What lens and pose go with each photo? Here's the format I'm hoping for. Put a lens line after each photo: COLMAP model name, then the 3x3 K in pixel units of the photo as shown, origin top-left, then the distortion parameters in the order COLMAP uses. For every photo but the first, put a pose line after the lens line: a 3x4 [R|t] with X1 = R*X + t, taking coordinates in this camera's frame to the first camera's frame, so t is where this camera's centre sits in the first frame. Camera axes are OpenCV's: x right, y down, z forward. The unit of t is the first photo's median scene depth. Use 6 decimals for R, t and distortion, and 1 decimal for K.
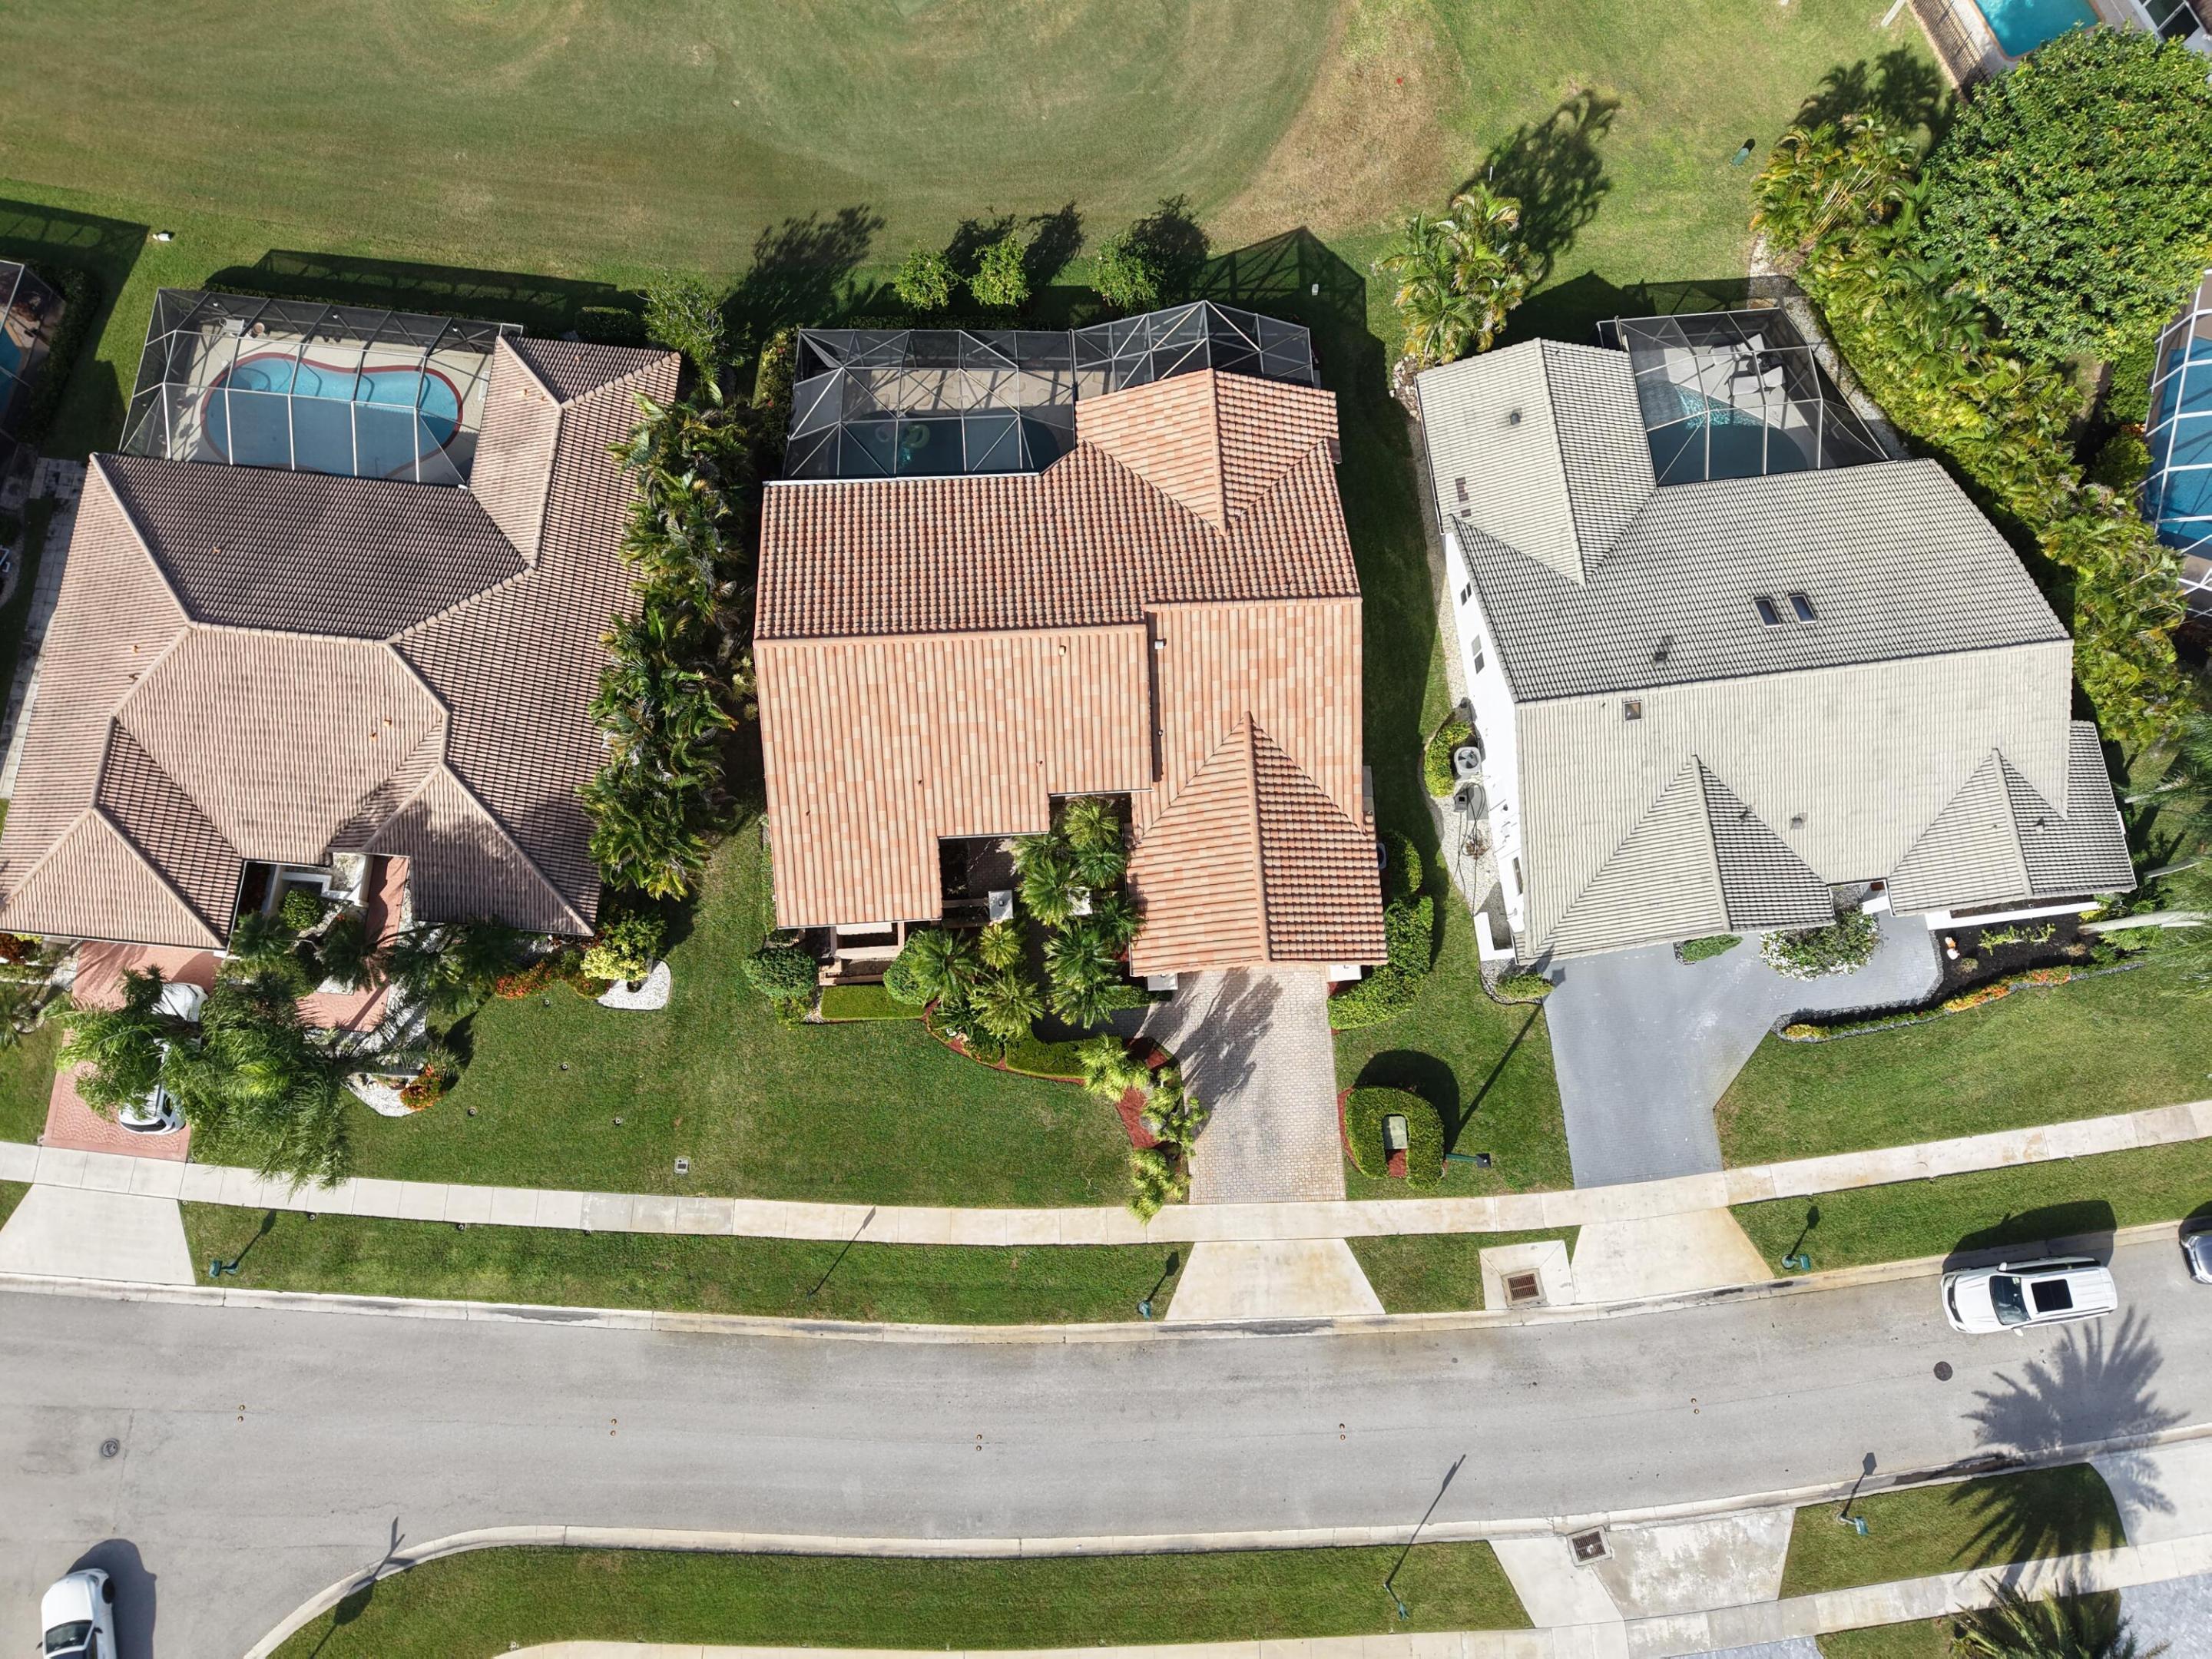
lens RADIAL K [[1544.5, 0, 1108.2], [0, 1544.5, 836.7], [0, 0, 1]] dist [-0.004863, -0.006866]
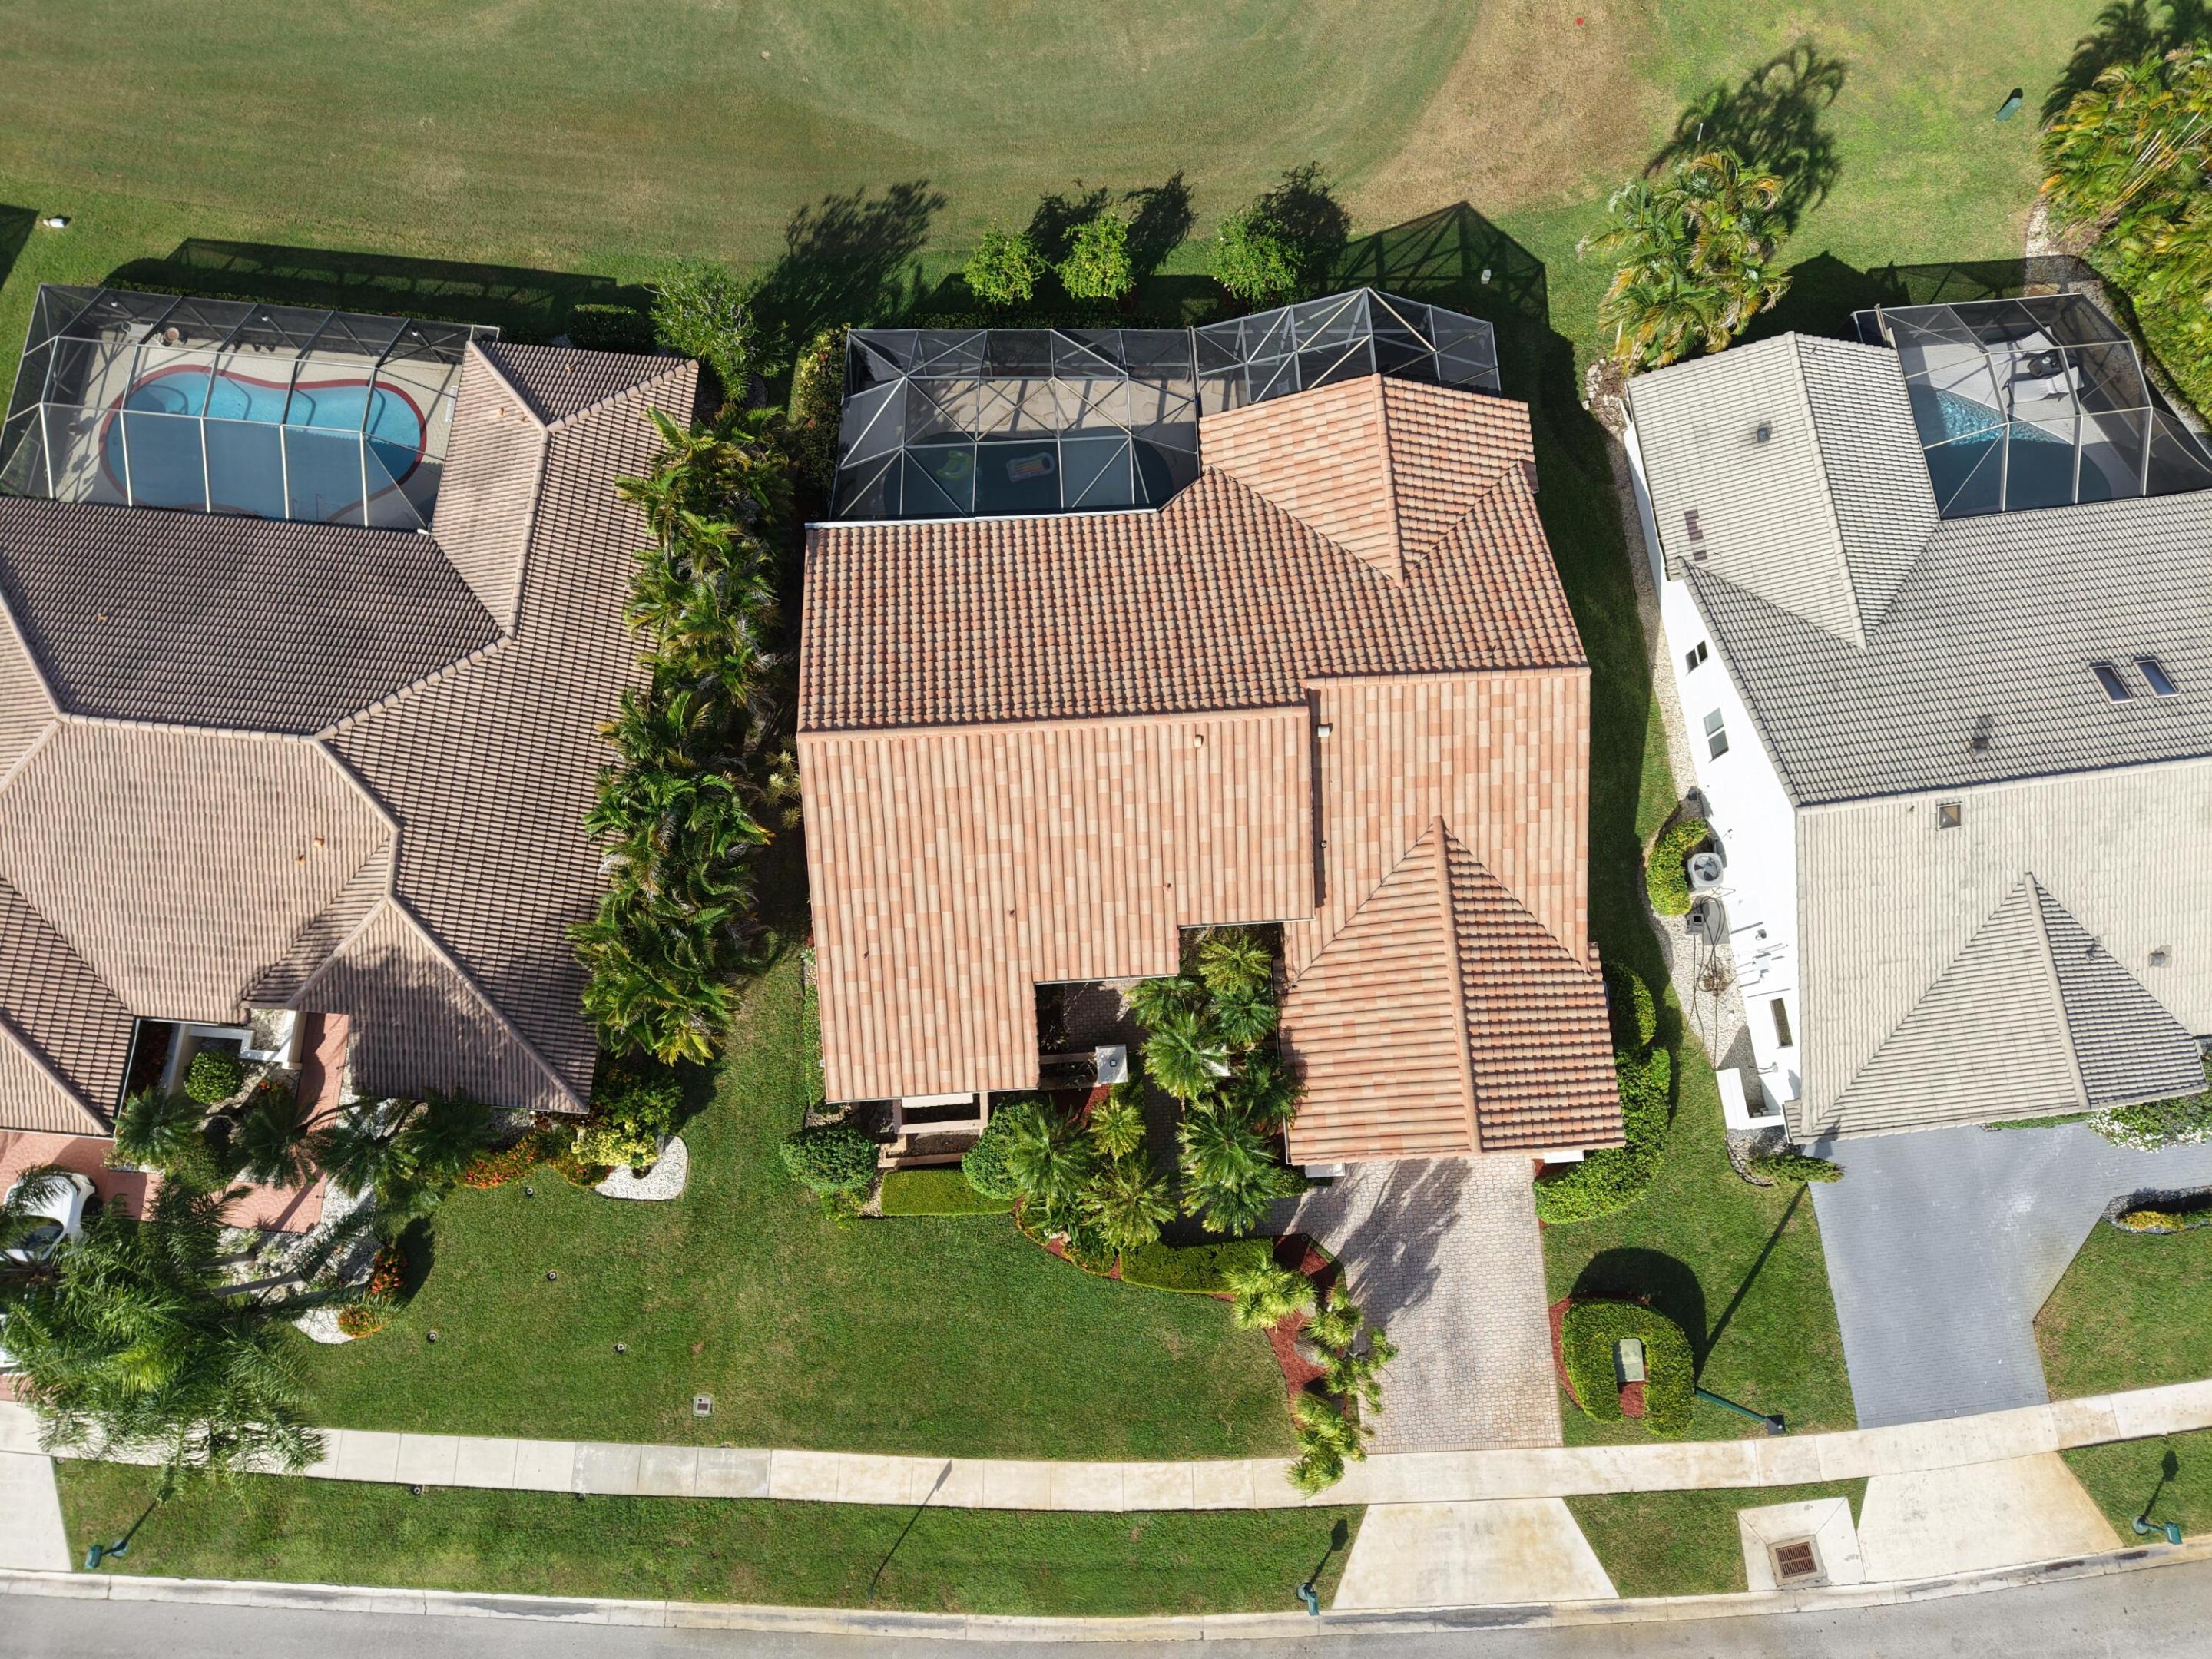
lens RADIAL K [[1544.5, 0, 1102.5], [0, 1544.5, 825.1], [0, 0, 1]] dist [-0.004863, -0.006866]
pose [[0.999945, -0.006316, -0.008335, -0.067843], [0.006164, 0.999818, -0.018063, -0.062371], [0.008448, 0.018010, 0.999802, 0.224565]]
